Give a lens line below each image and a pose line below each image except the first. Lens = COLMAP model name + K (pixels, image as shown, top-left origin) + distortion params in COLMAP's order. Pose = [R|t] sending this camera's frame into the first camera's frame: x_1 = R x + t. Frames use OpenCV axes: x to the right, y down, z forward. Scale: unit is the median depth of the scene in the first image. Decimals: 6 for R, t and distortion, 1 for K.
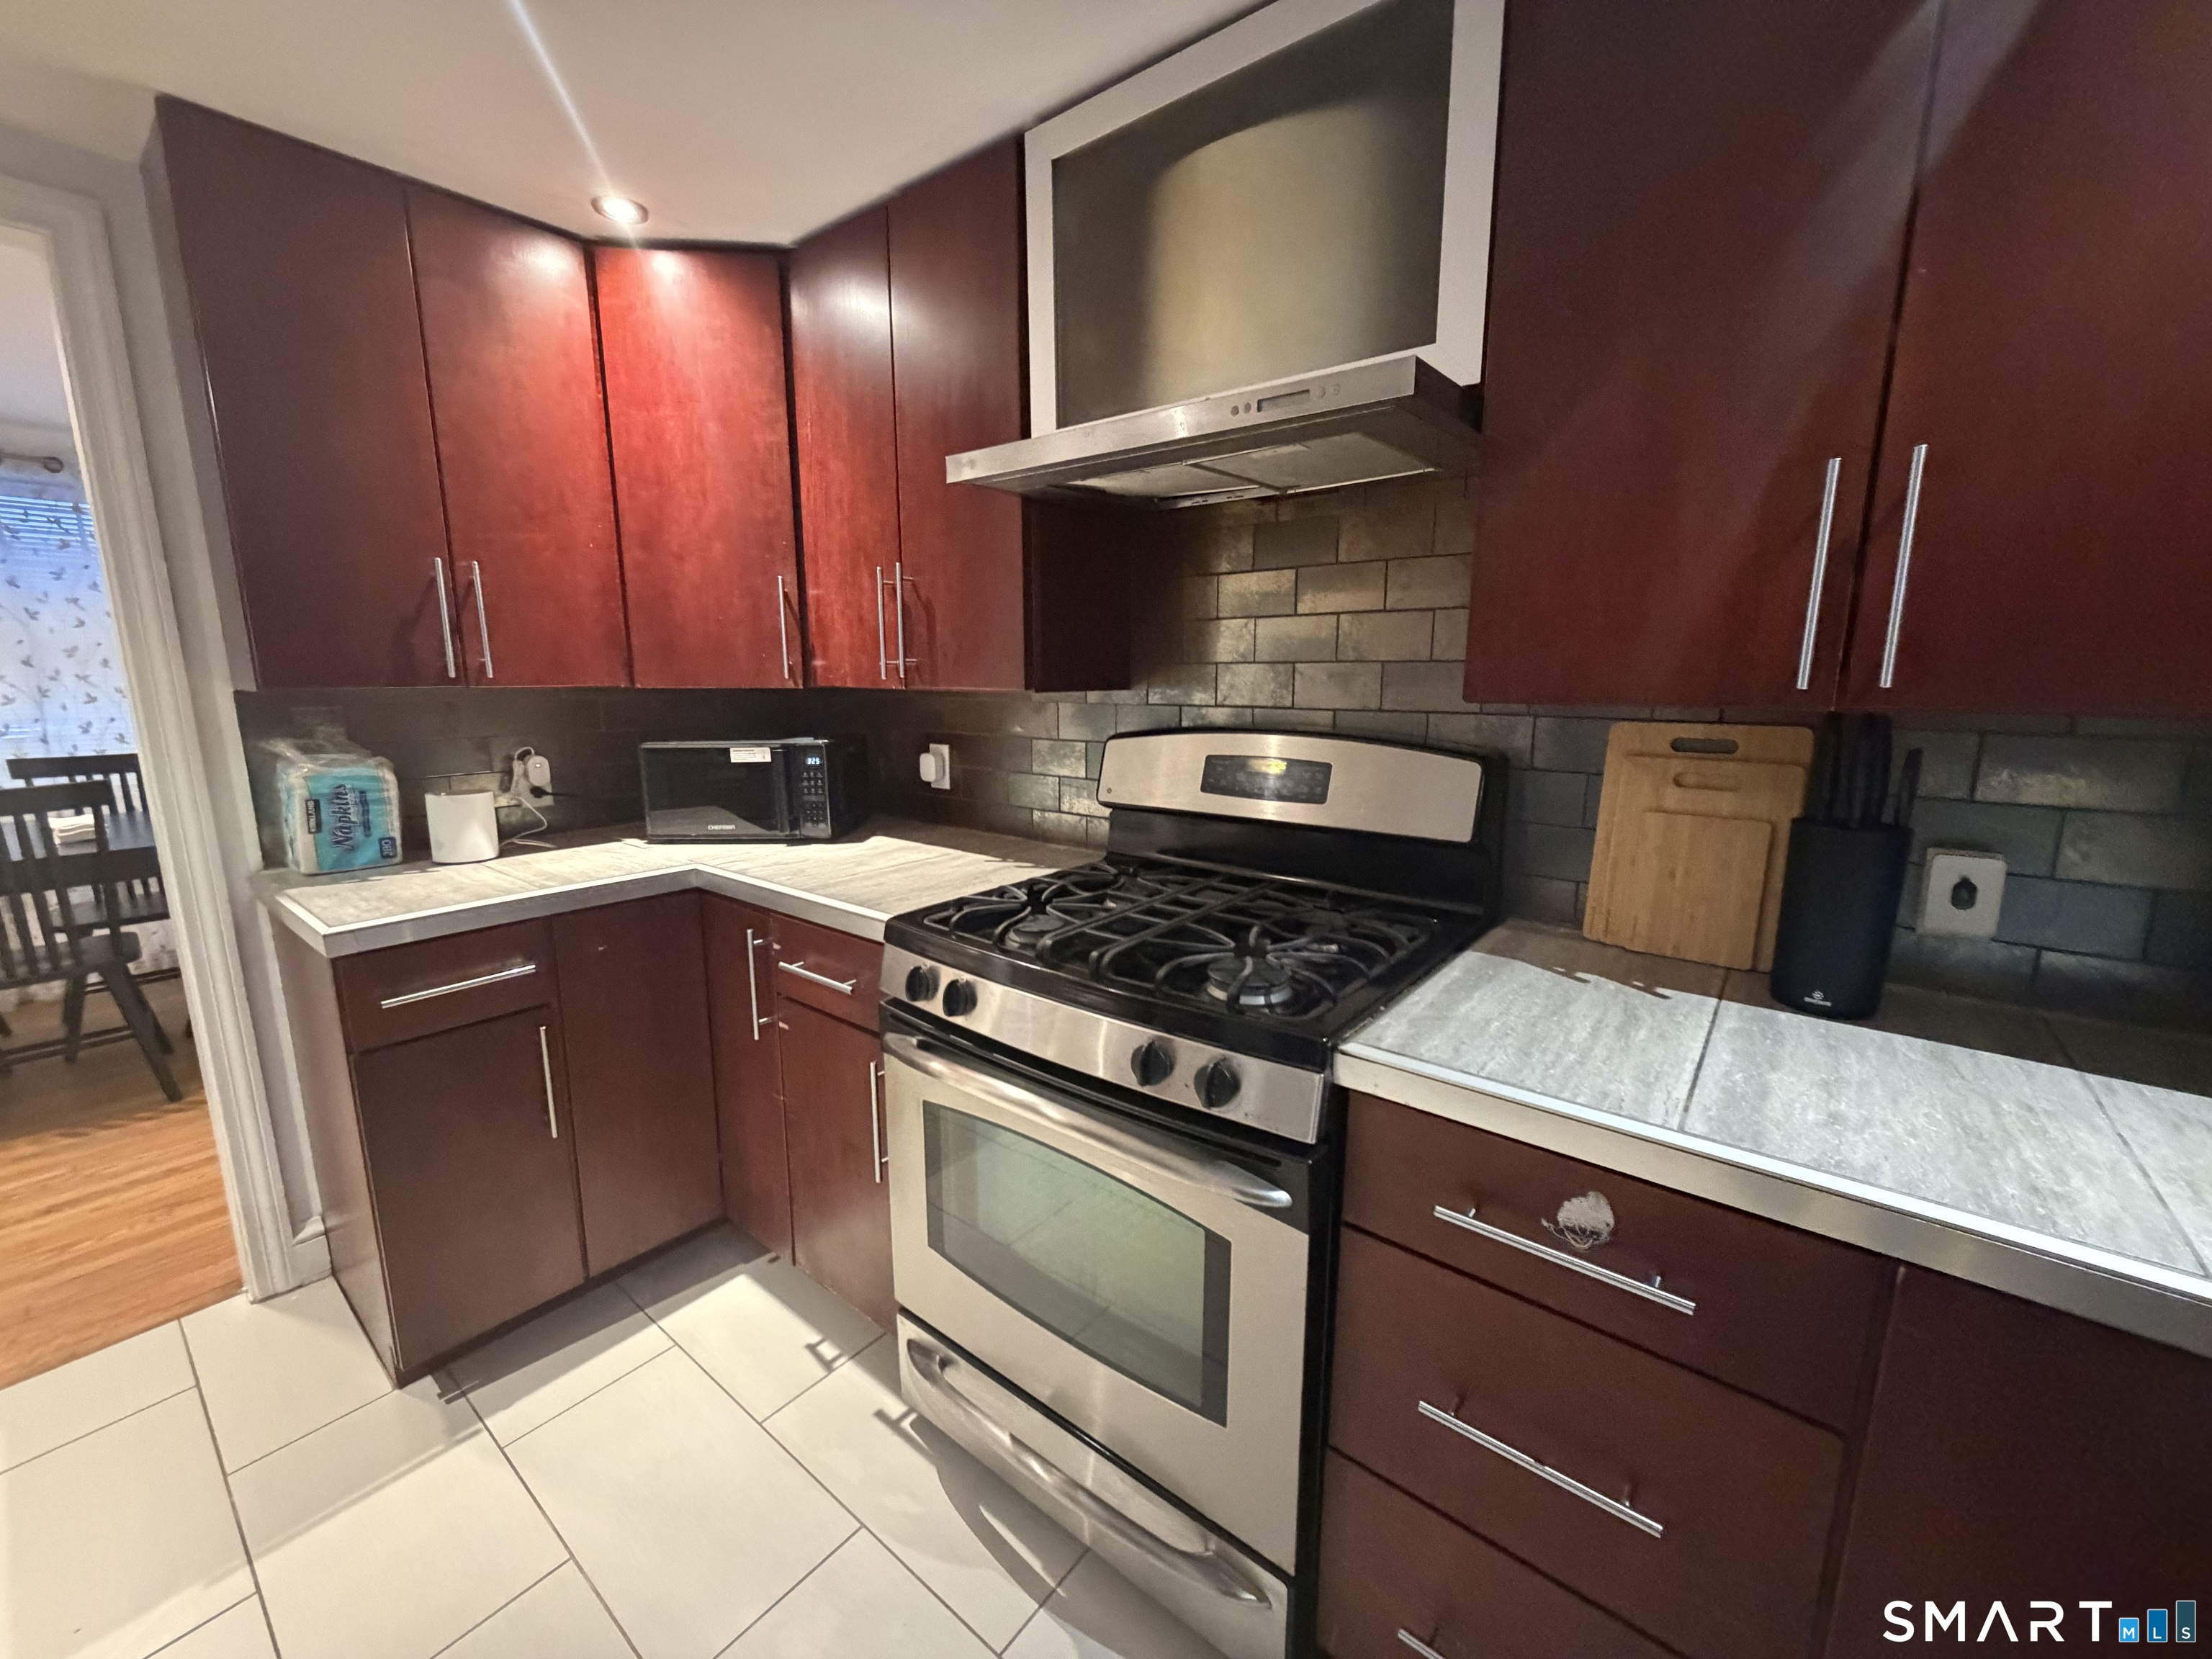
lens RADIAL K [[872.8, 0, 1106.0], [0, 872.8, 829.5], [0, 0, 1]] dist [-0.002026, -0.000236]
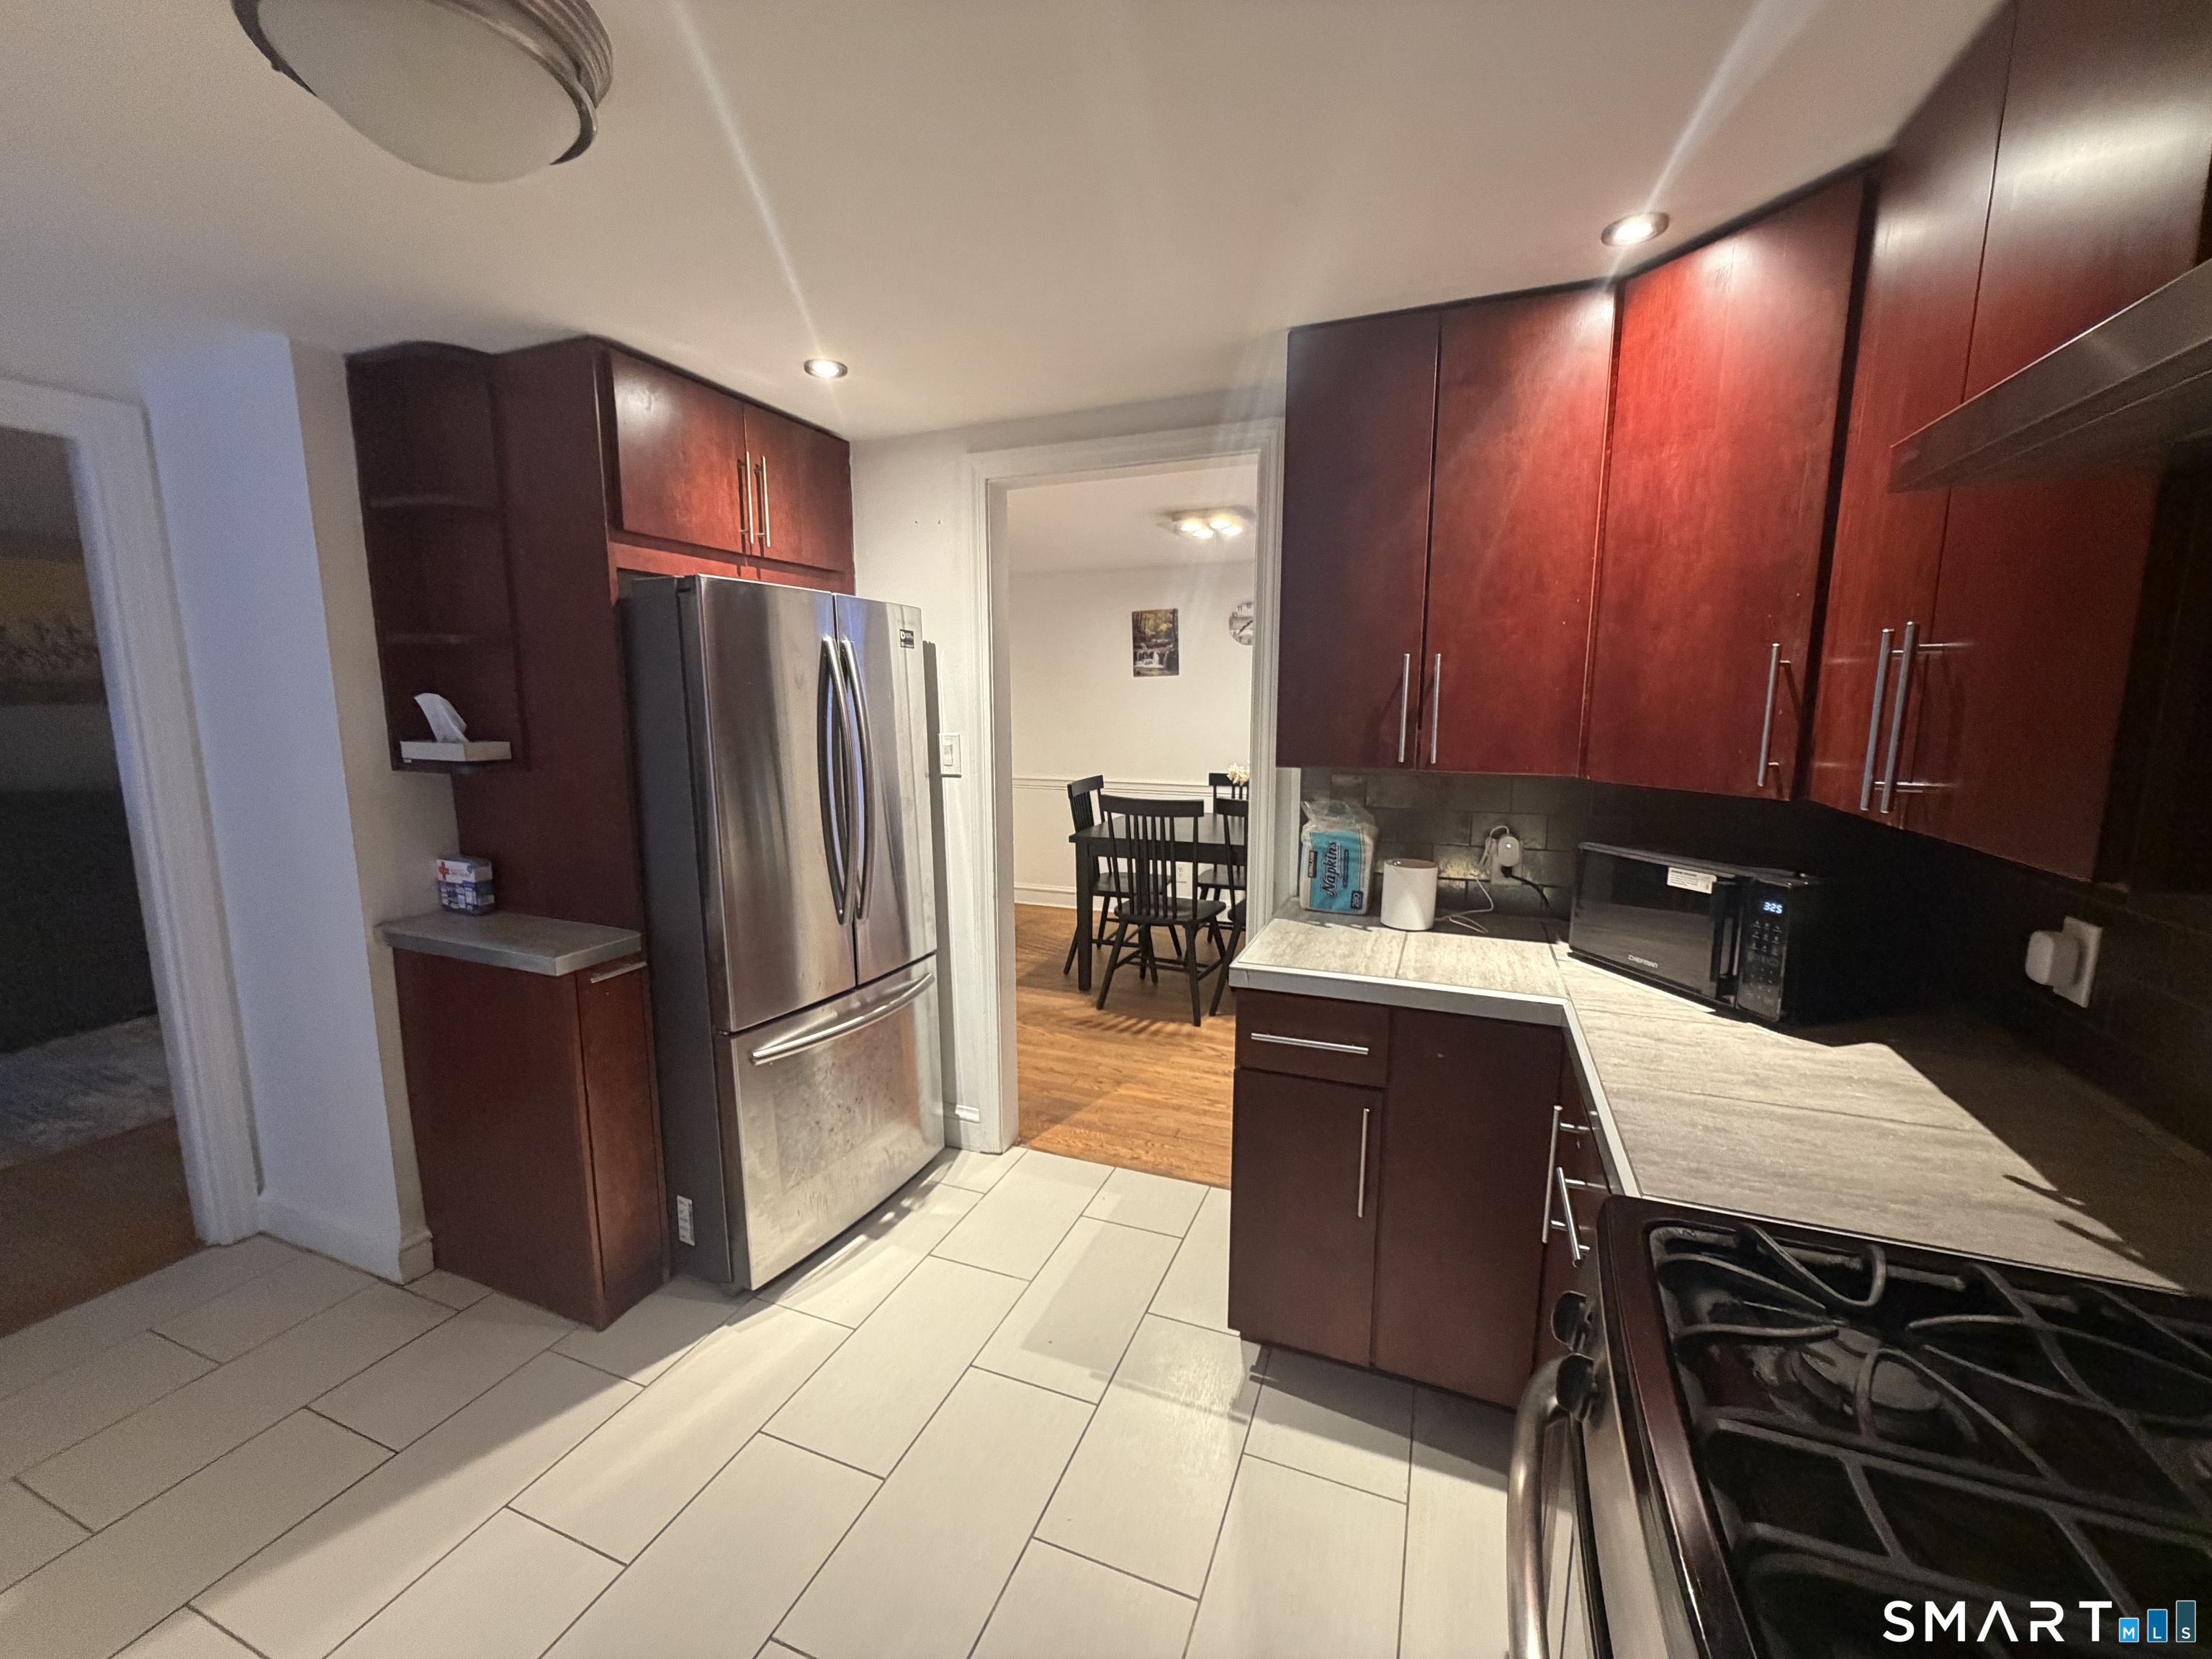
lens RADIAL K [[872.8, 0, 1106.0], [0, 872.8, 829.5], [0, 0, 1]] dist [-0.002026, -0.000236]
pose [[0.291895, 0.141672, -0.945900, 0.157751], [-0.173064, 0.980468, 0.093444, -0.116666], [0.940663, 0.136426, 0.310712, 0.297544]]
